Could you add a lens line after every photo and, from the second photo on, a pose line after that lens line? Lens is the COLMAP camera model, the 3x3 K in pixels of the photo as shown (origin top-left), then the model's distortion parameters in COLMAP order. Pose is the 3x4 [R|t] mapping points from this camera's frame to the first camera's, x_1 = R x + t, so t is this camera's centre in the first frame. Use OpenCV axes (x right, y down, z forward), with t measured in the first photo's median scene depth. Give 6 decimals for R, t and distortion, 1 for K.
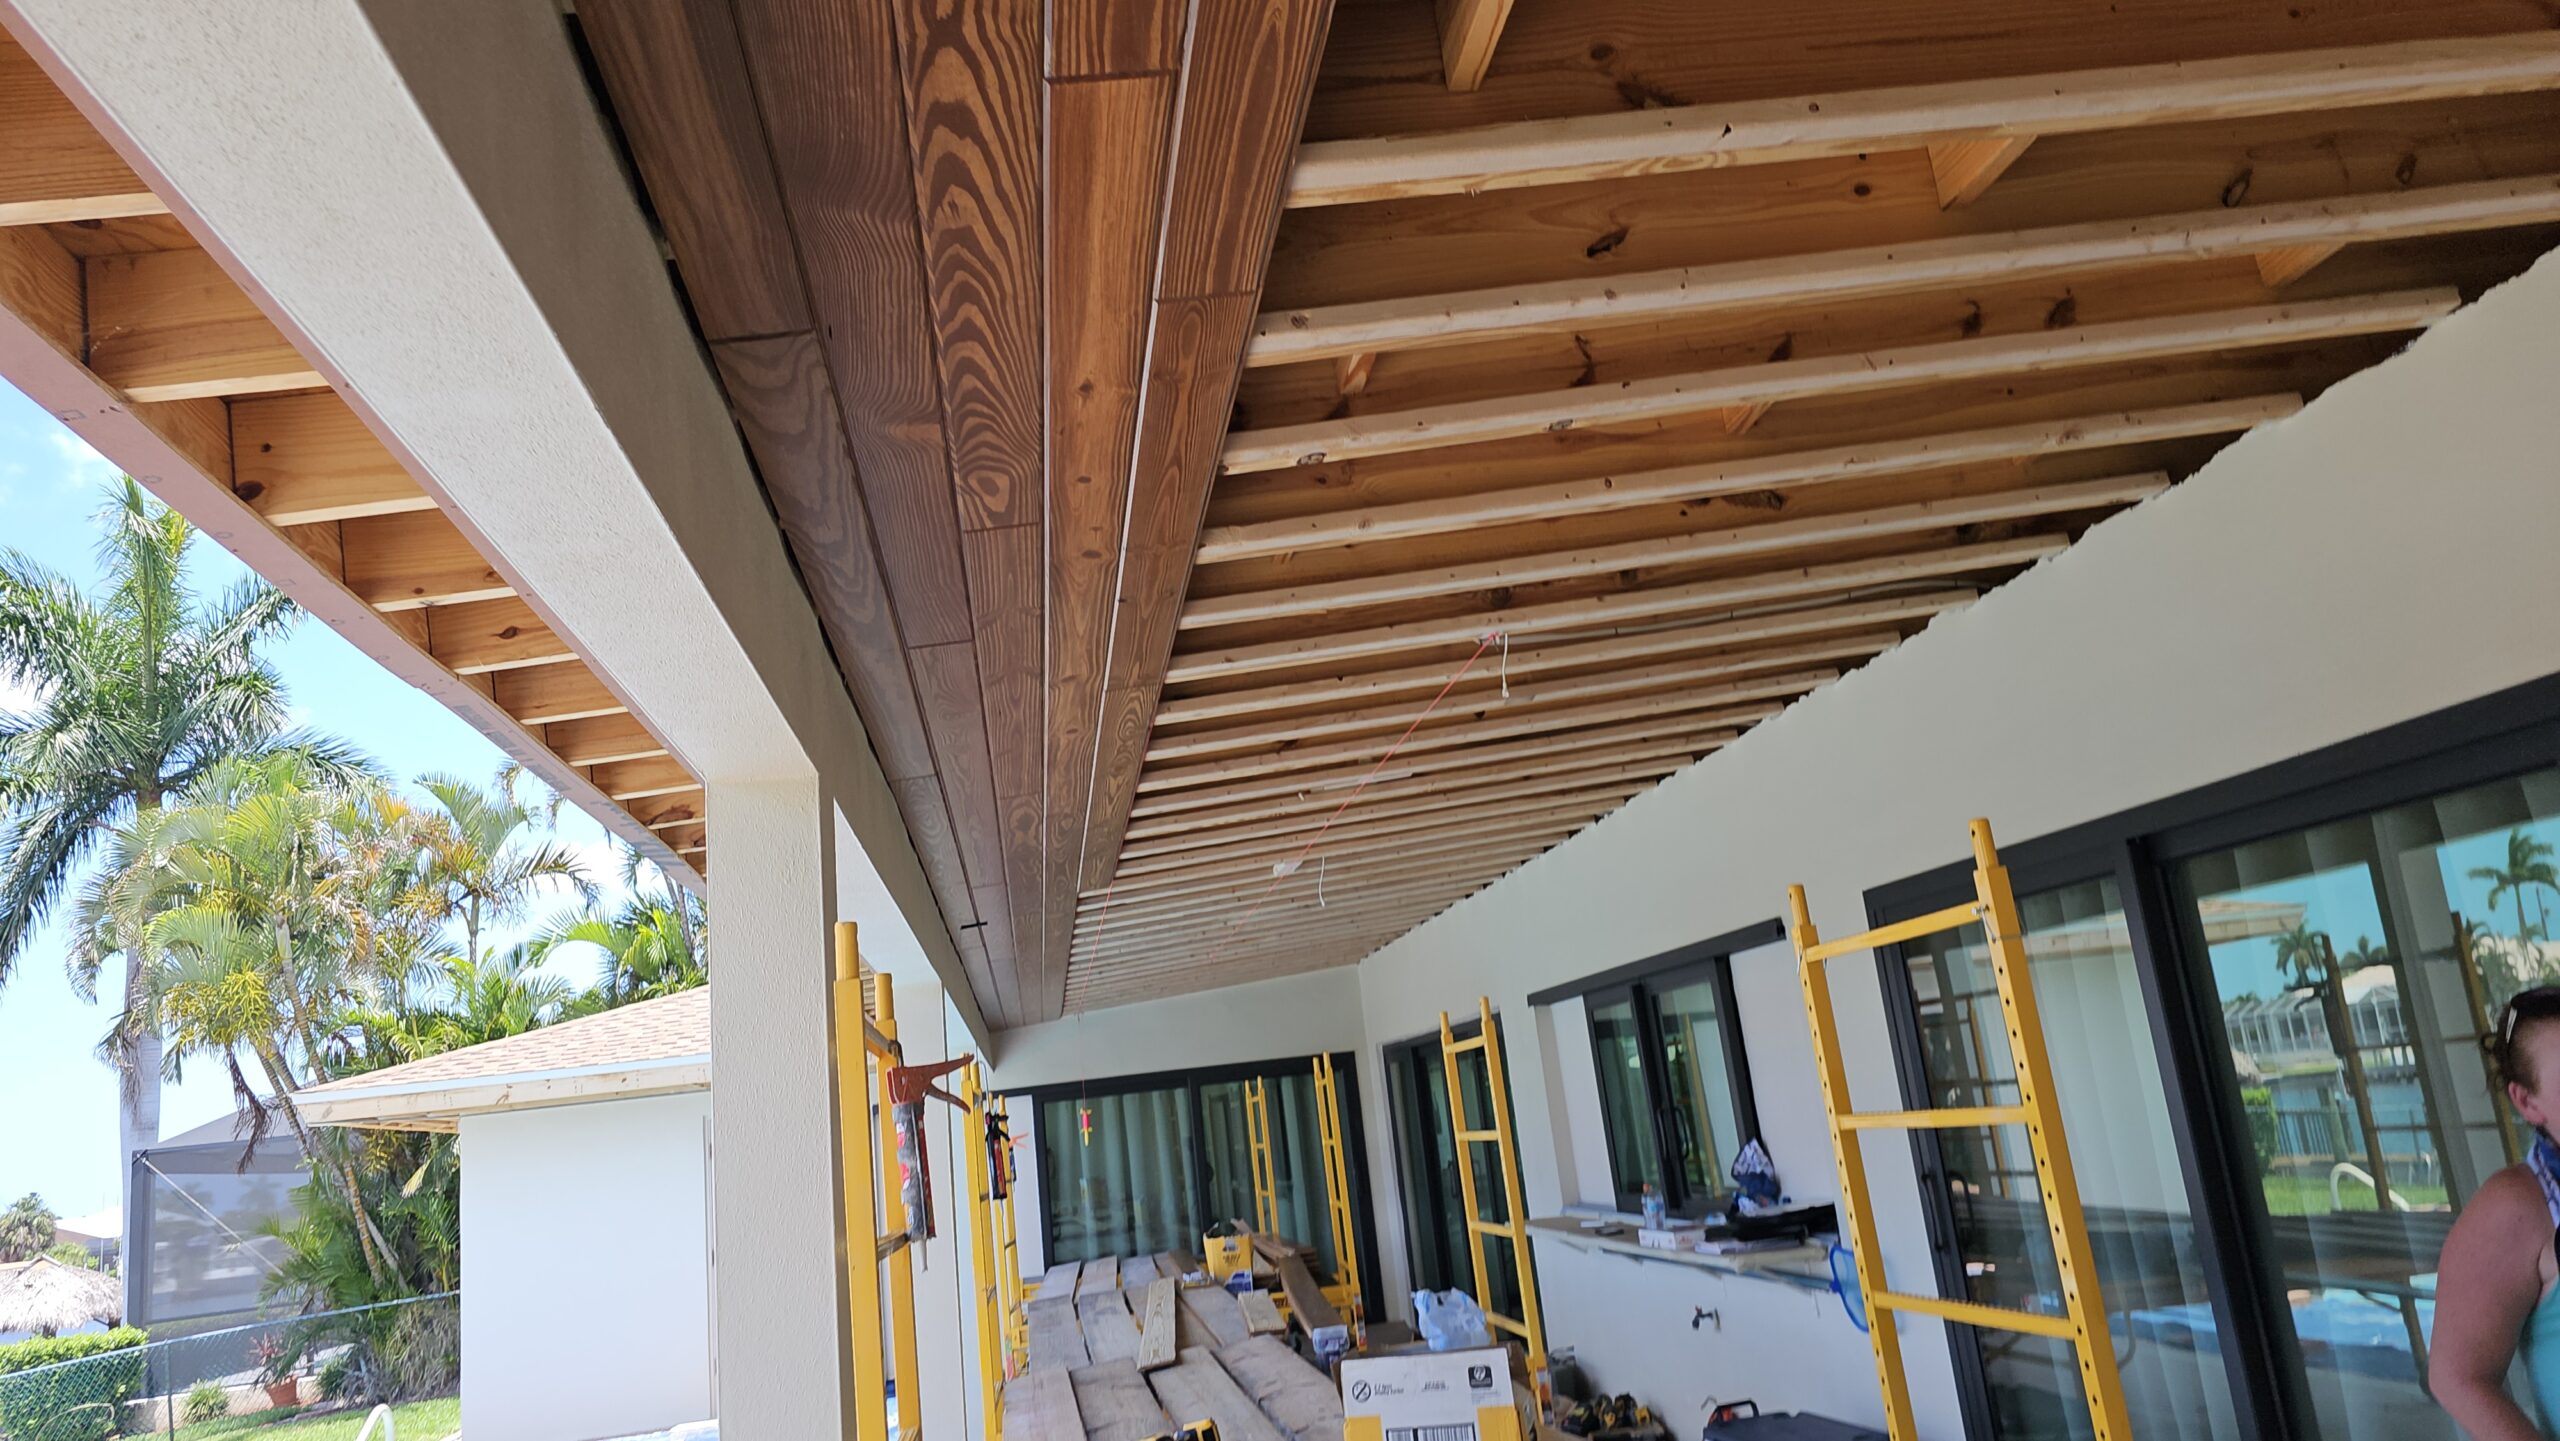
lens RADIAL K [[1744.8, 0, 1258.6], [0, 1744.8, 733.8], [0, 0, 1]] dist [0.062499, -0.050630]
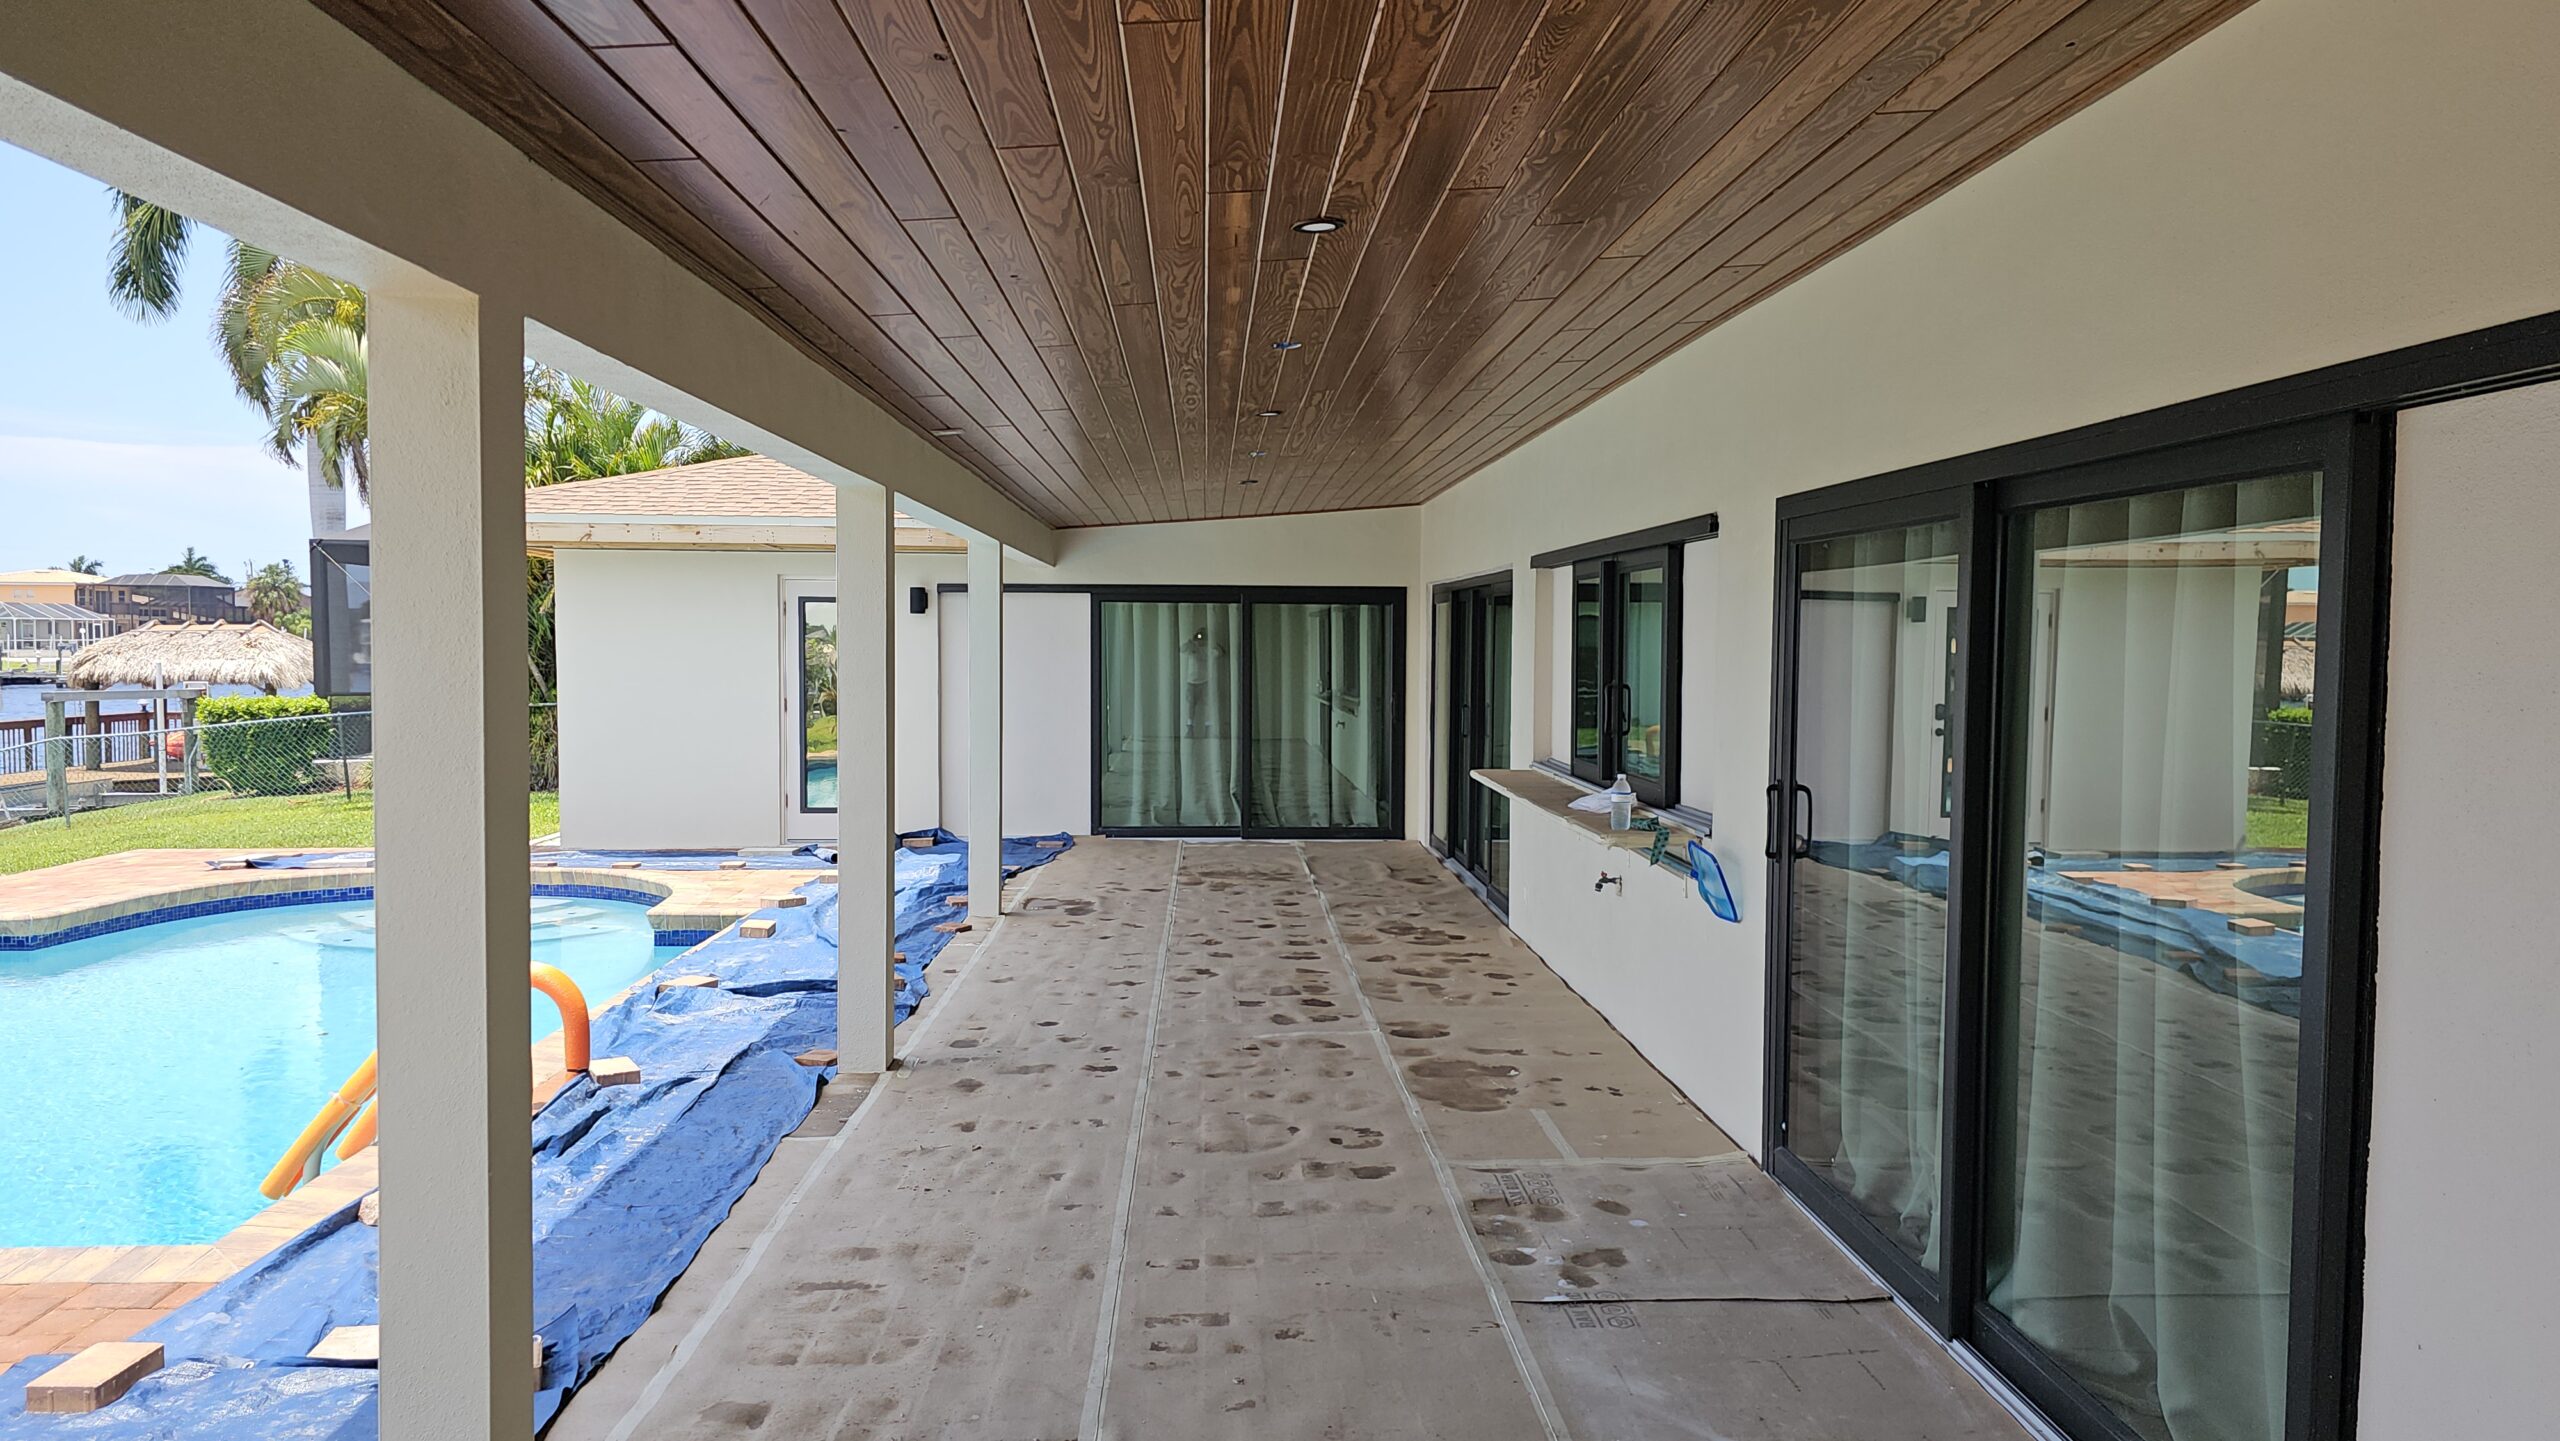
lens RADIAL K [[1744.8, 0, 1288.9], [0, 1744.8, 757.2], [0, 0, 1]] dist [0.062499, -0.050630]
pose [[0.990645, 0.118151, -0.068289, 0.200481], [-0.093209, 0.951317, 0.293783, -0.041407], [0.099675, -0.284670, 0.953430, 0.021077]]
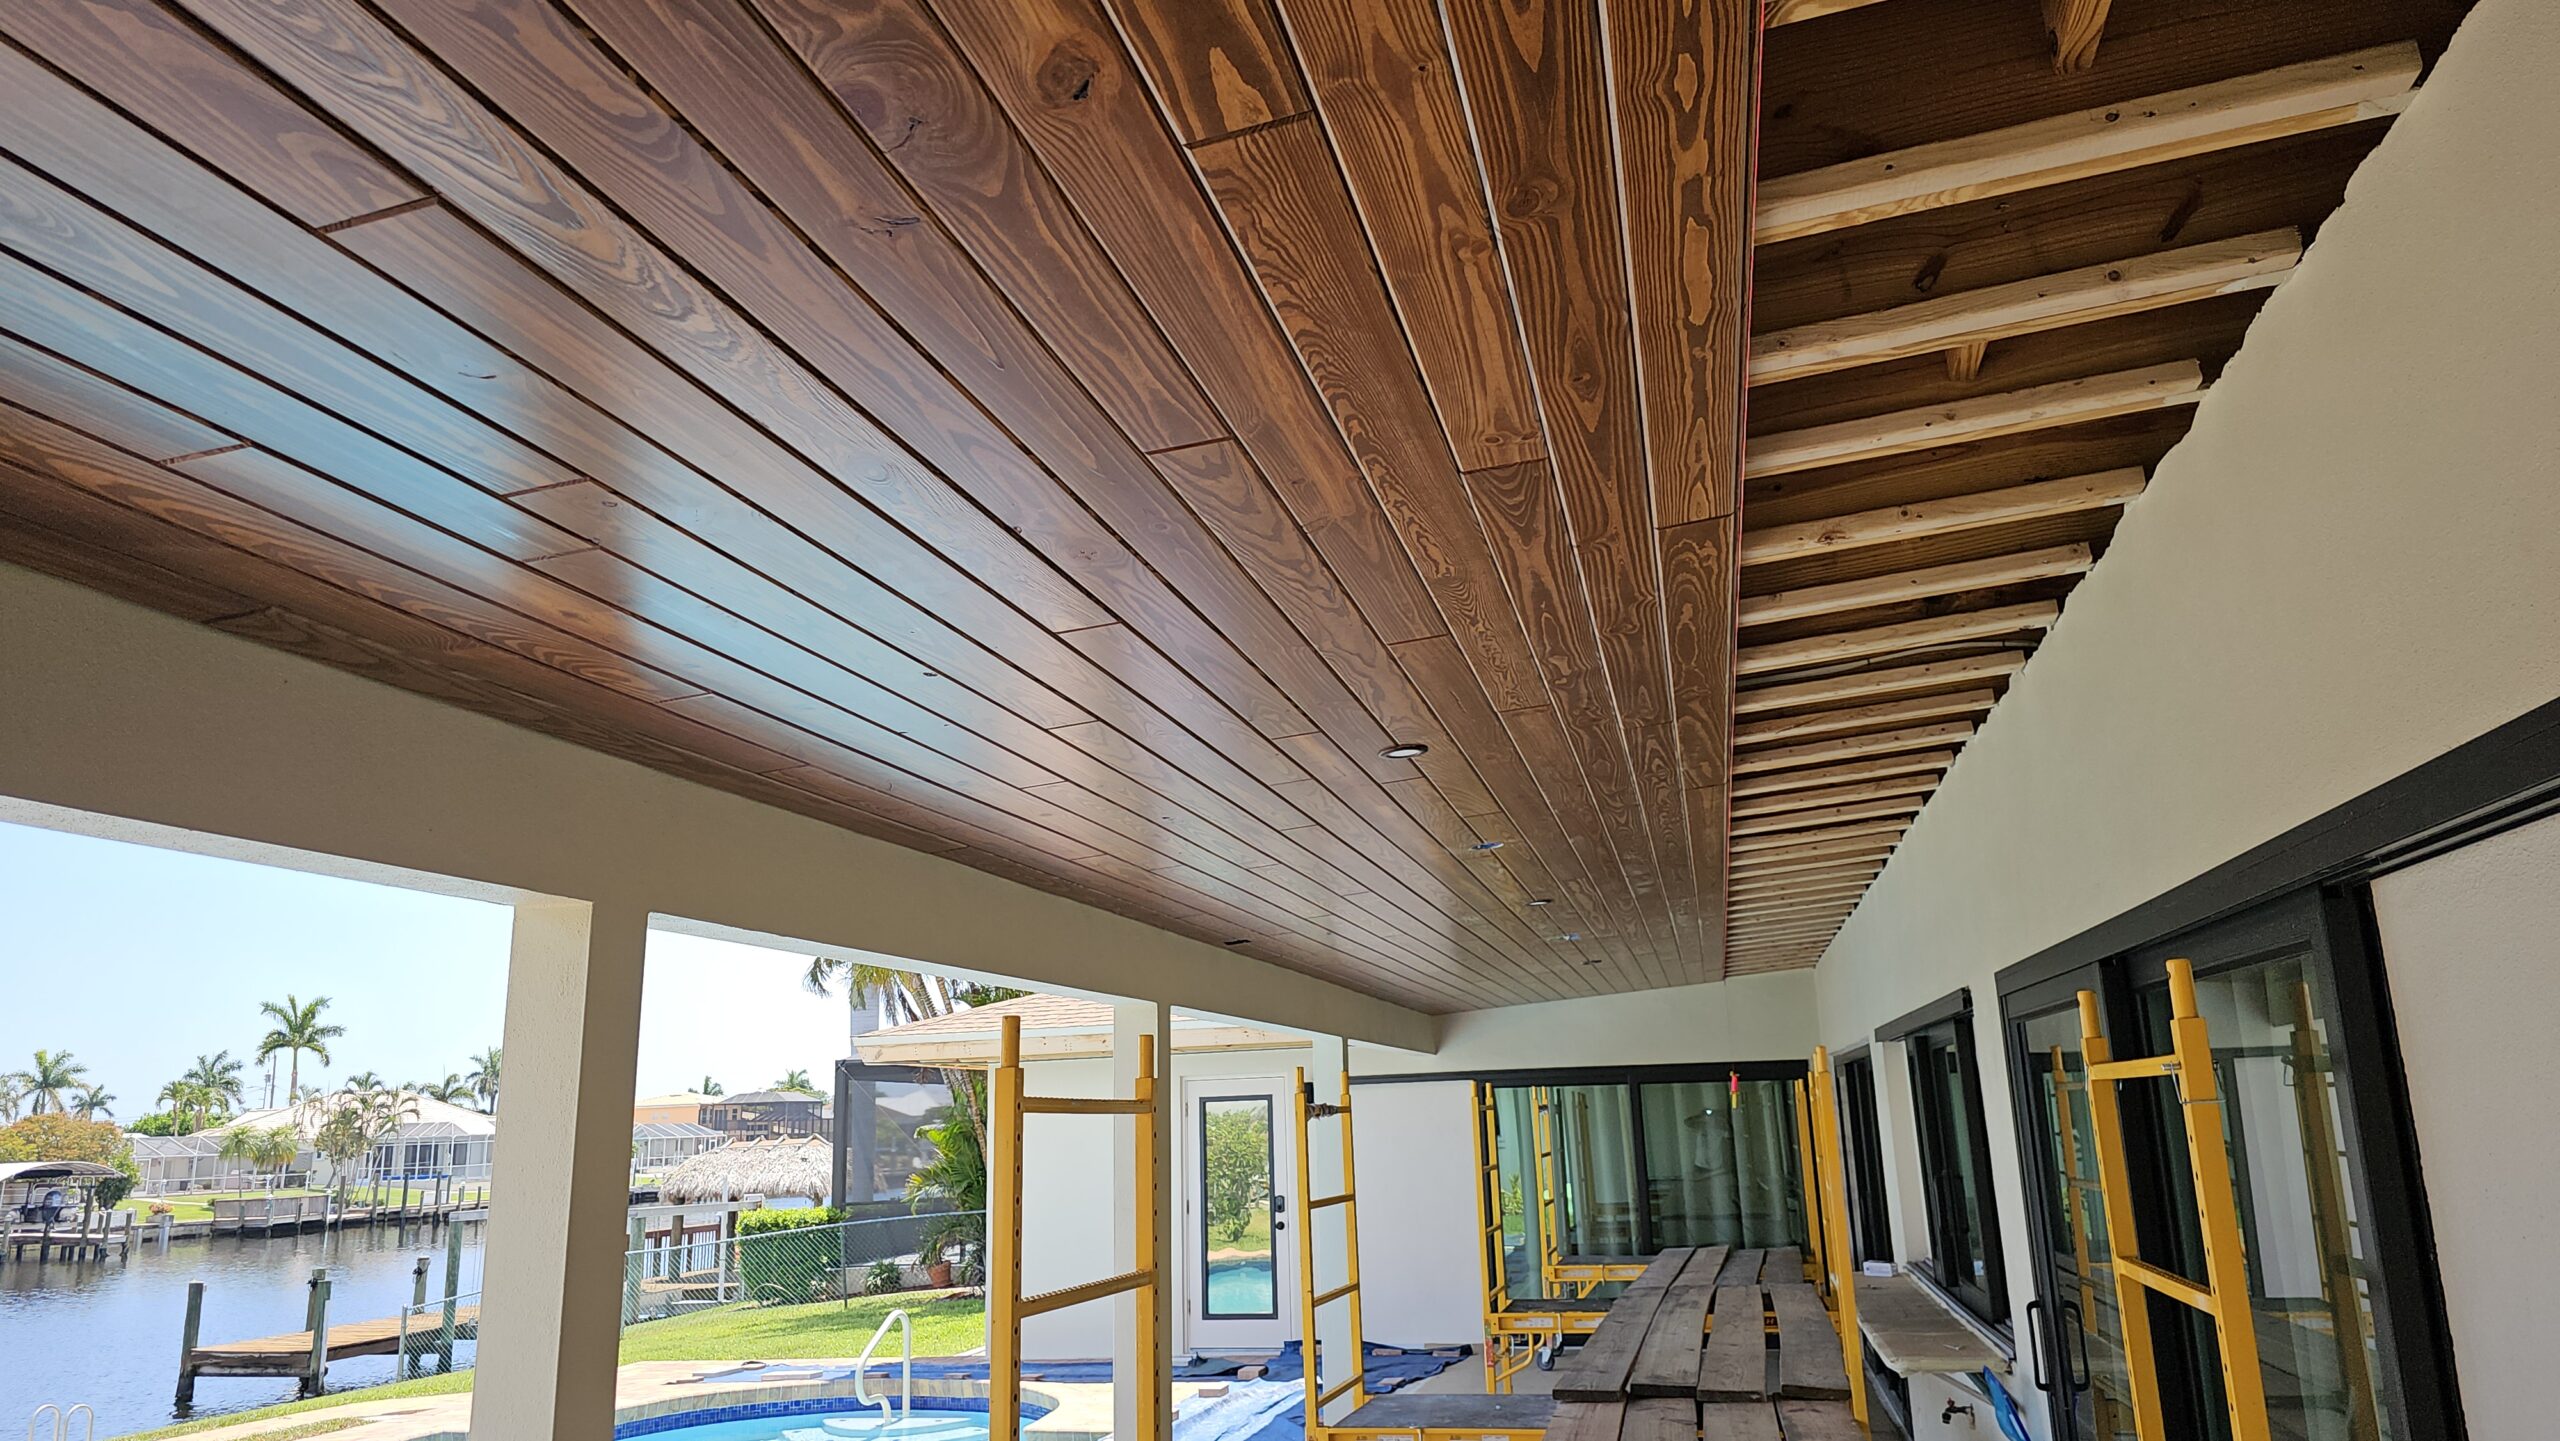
lens RADIAL K [[1744.8, 0, 1282.8], [0, 1744.8, 715.5], [0, 0, 1]] dist [0.062499, -0.050630]
pose [[0.930789, -0.007360, -0.365483, 0.417507], [0.015260, 0.999708, 0.018731, -0.078186], [0.365238, -0.023012, 0.930630, 0.051375]]
